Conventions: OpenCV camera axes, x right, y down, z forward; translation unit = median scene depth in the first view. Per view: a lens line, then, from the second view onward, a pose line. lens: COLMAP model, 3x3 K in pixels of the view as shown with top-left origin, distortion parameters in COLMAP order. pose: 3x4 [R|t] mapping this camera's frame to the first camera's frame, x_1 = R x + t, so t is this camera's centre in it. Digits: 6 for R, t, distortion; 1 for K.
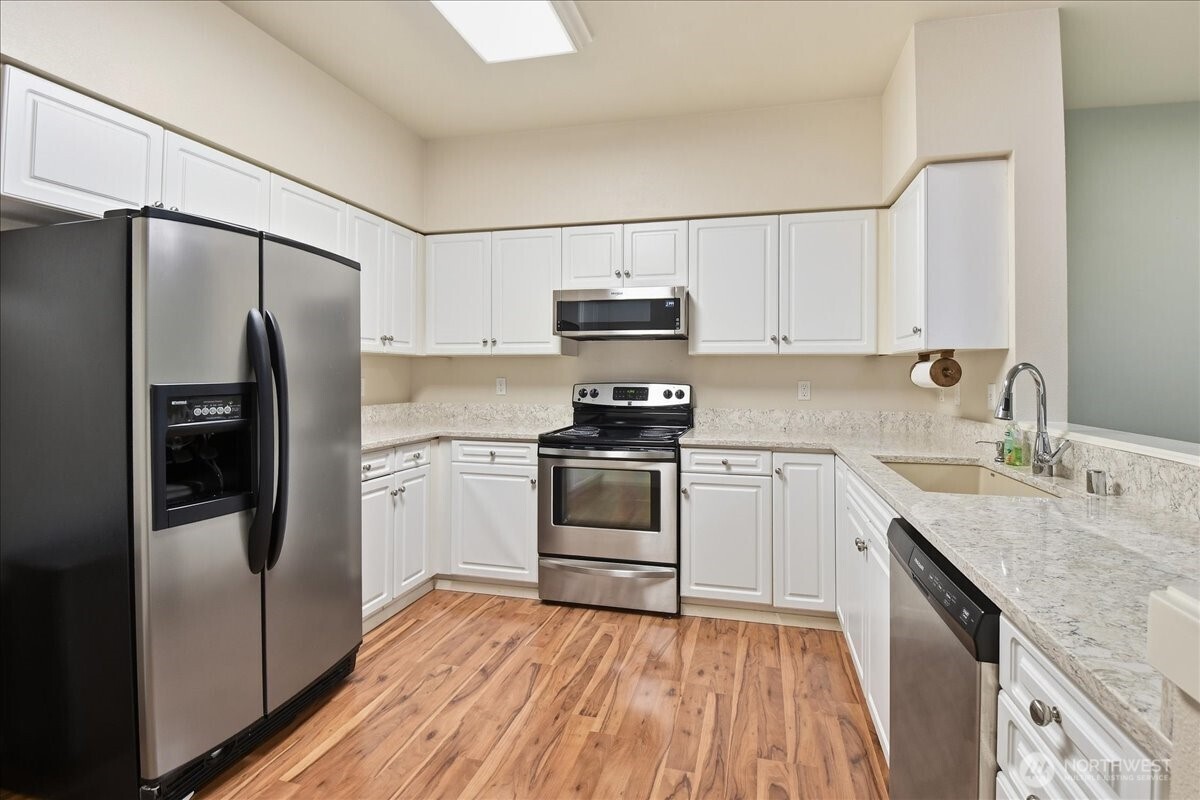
lens RADIAL K [[544.4, 0, 623.1], [0, 544.4, 373.4], [0, 0, 1]] dist [-0.000494, -0.006947]
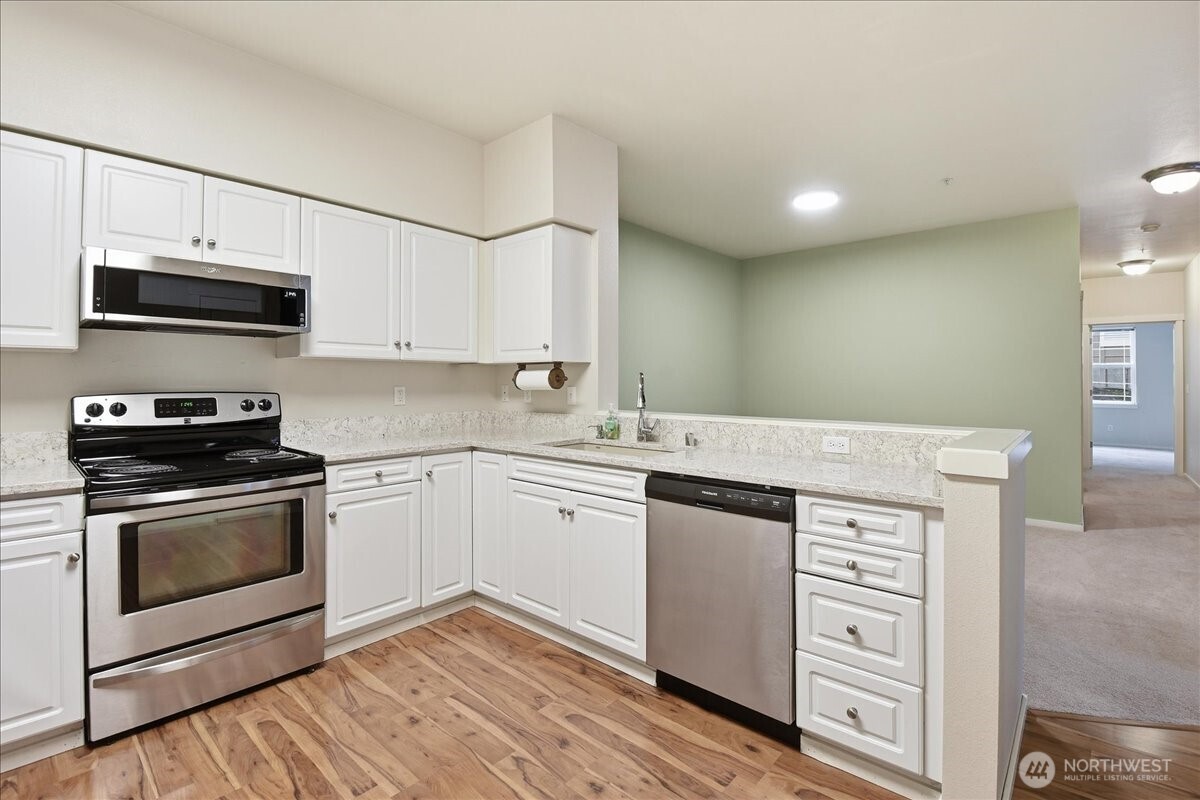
lens RADIAL K [[544.4, 0, 619.5], [0, 544.4, 377.4], [0, 0, 1]] dist [-0.000494, -0.006947]
pose [[0.459972, 0.001810, 0.887931, -0.458986], [-0.000243, 0.999998, -0.001913, -0.001538], [-0.887933, 0.000664, 0.459972, 0.201415]]
